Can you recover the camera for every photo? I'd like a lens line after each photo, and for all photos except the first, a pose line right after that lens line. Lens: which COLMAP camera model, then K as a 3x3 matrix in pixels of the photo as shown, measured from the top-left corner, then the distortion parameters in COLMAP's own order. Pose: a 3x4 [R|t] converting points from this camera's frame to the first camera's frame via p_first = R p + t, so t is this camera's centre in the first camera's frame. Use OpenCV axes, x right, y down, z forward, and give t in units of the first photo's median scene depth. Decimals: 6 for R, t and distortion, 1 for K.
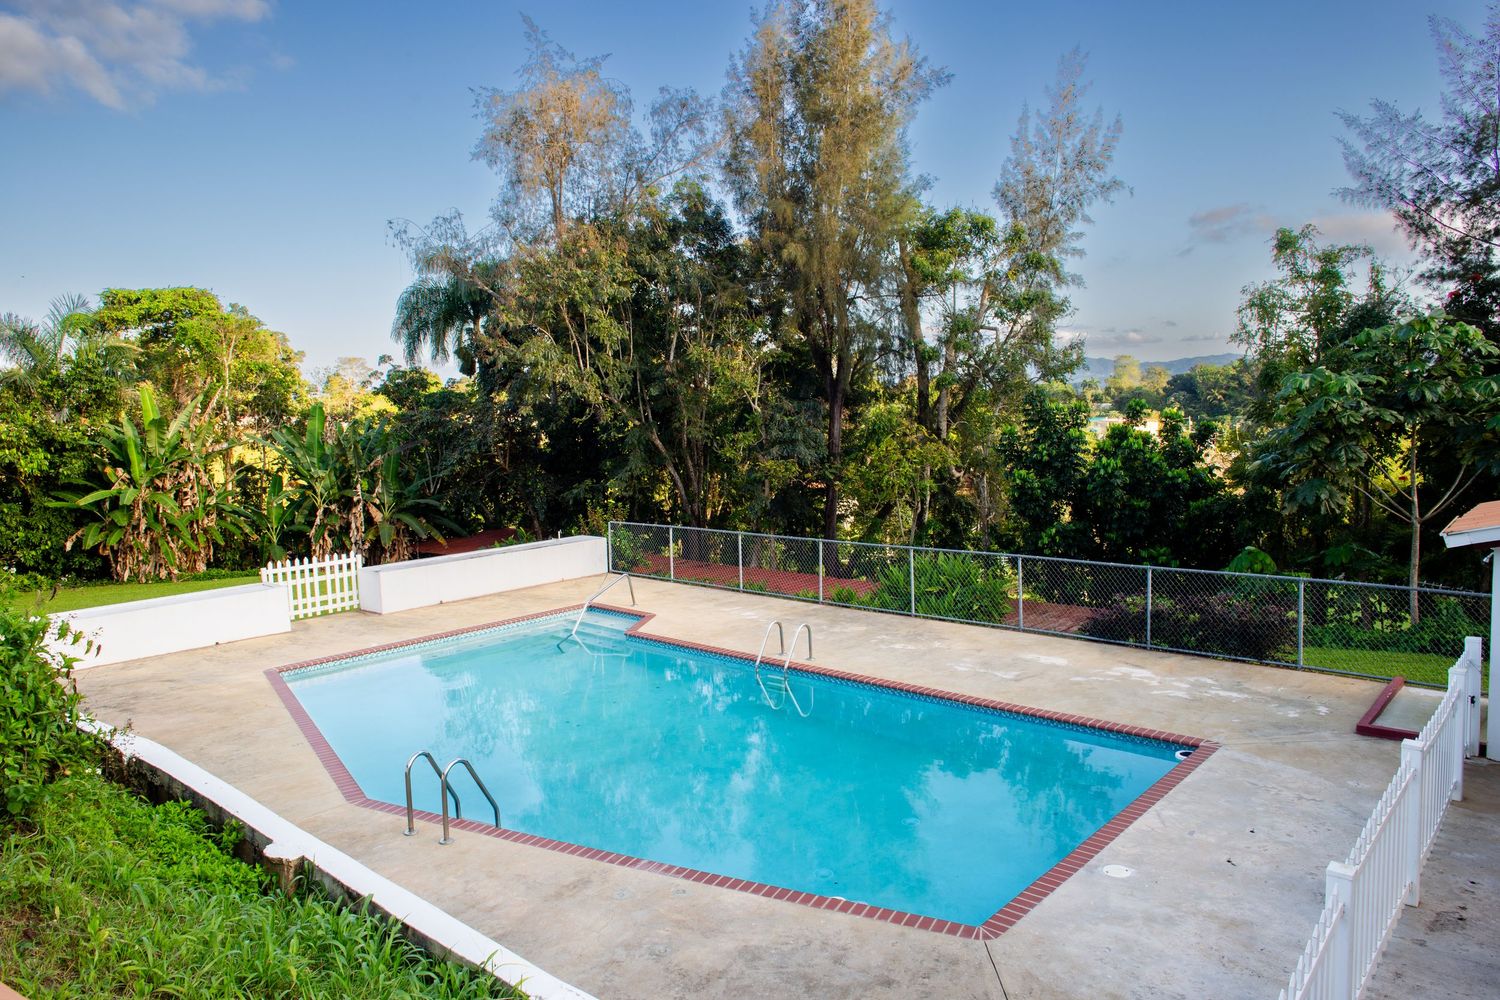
lens RADIAL K [[1023.7, 0, 746.4], [0, 1023.7, 501.1], [0, 0, 1]] dist [-0.039276, 0.013785]
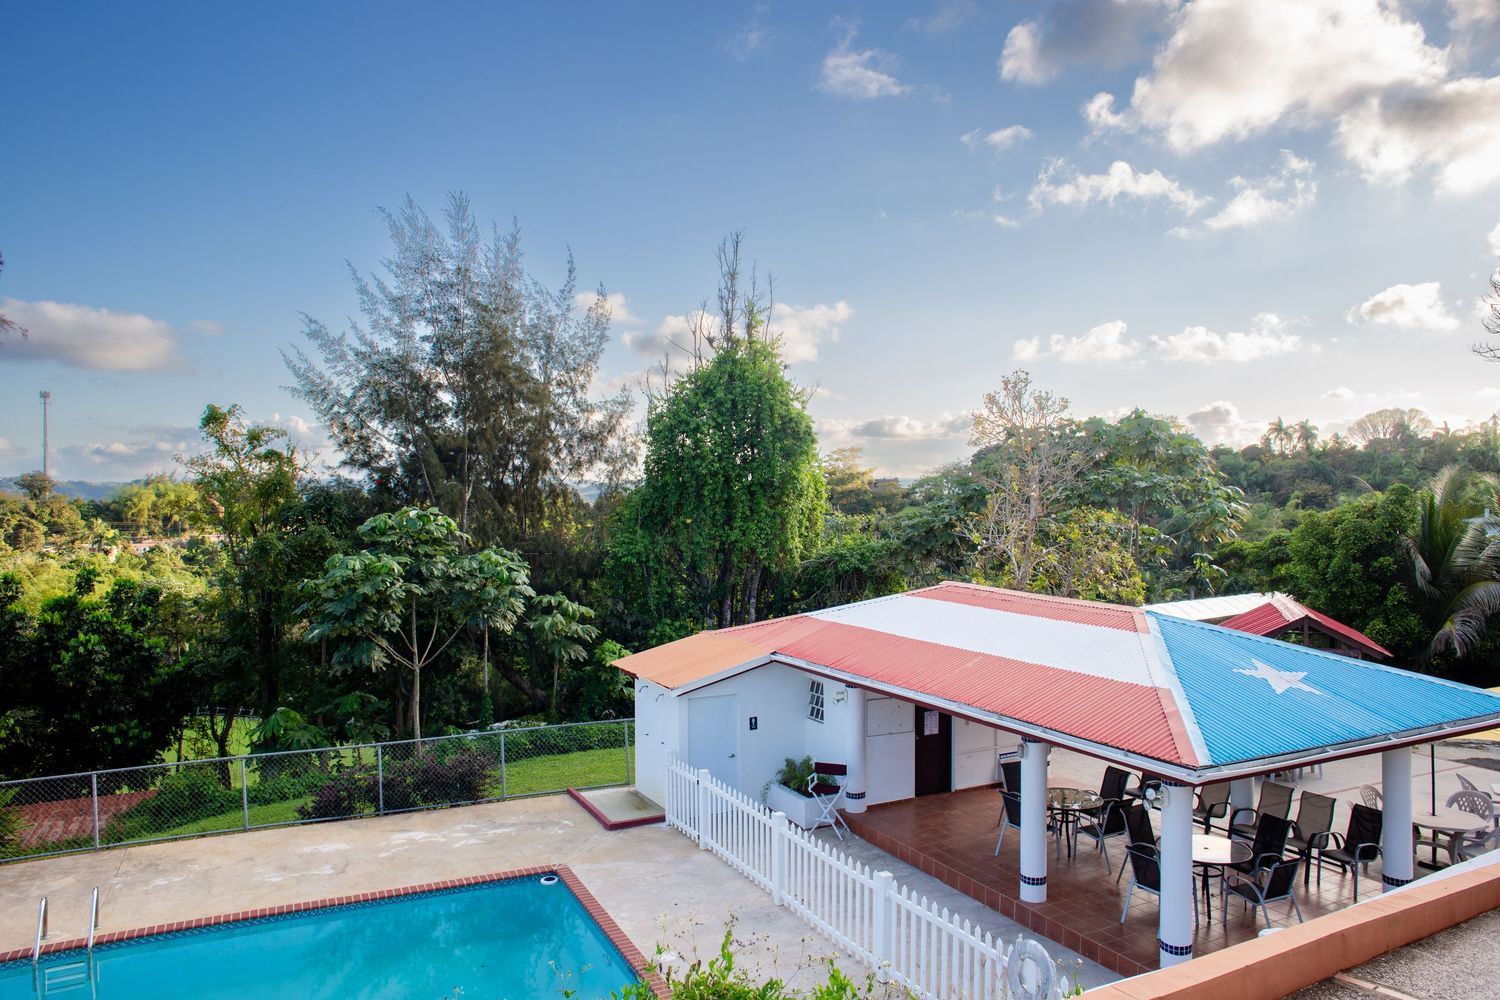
lens RADIAL K [[1023.7, 0, 746.5], [0, 1023.7, 501.5], [0, 0, 1]] dist [-0.039276, 0.013785]
pose [[0.378944, 0.027431, 0.925013, -0.540106], [0.083812, 0.994436, -0.063824, -0.103854], [-0.921617, 0.101713, 0.374536, 0.153757]]
